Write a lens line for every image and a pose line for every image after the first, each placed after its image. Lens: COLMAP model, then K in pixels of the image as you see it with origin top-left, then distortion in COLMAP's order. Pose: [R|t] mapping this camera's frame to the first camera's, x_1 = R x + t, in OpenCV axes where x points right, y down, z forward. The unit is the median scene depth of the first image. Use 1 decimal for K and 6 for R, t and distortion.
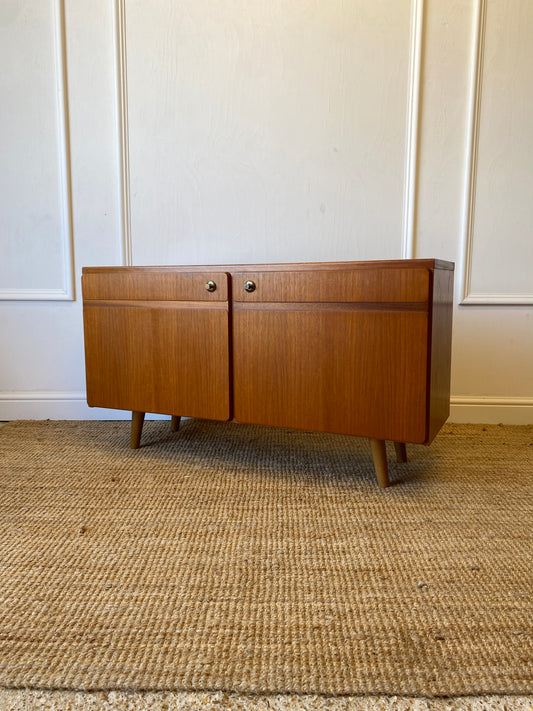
lens RADIAL K [[530.5, 0, 266.7], [0, 530.5, 349.7], [0, 0, 1]] dist [0.003150, -0.000665]
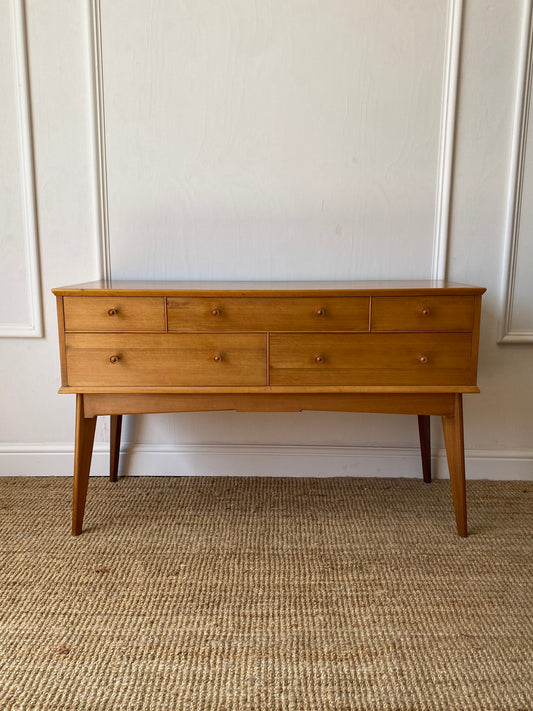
lens RADIAL K [[623.0, 0, 267.3], [0, 623.0, 369.1], [0, 0, 1]] dist [0.003677, 0.000874]
pose [[0.999958, -0.000549, 0.009098, -0.033462], [0.000046, 0.998481, 0.055102, -0.197133], [-0.009114, -0.055100, 0.998439, 0.009946]]
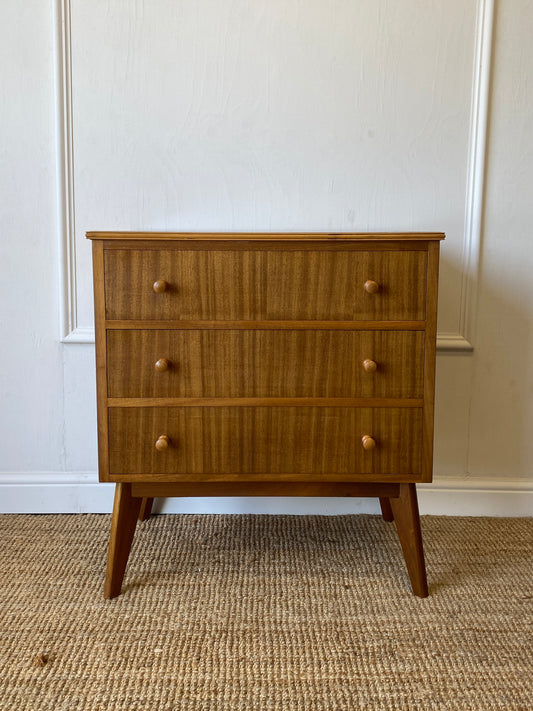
lens RADIAL K [[664.1, 0, 267.5], [0, 664.1, 321.7], [0, 0, 1]] dist [-0.005902, 0.019044]
pose [[0.999376, 0.005528, 0.034880, -0.069079], [-0.005253, 0.999954, -0.007980, -0.234478], [-0.034922, 0.007792, 0.999360, 0.255705]]
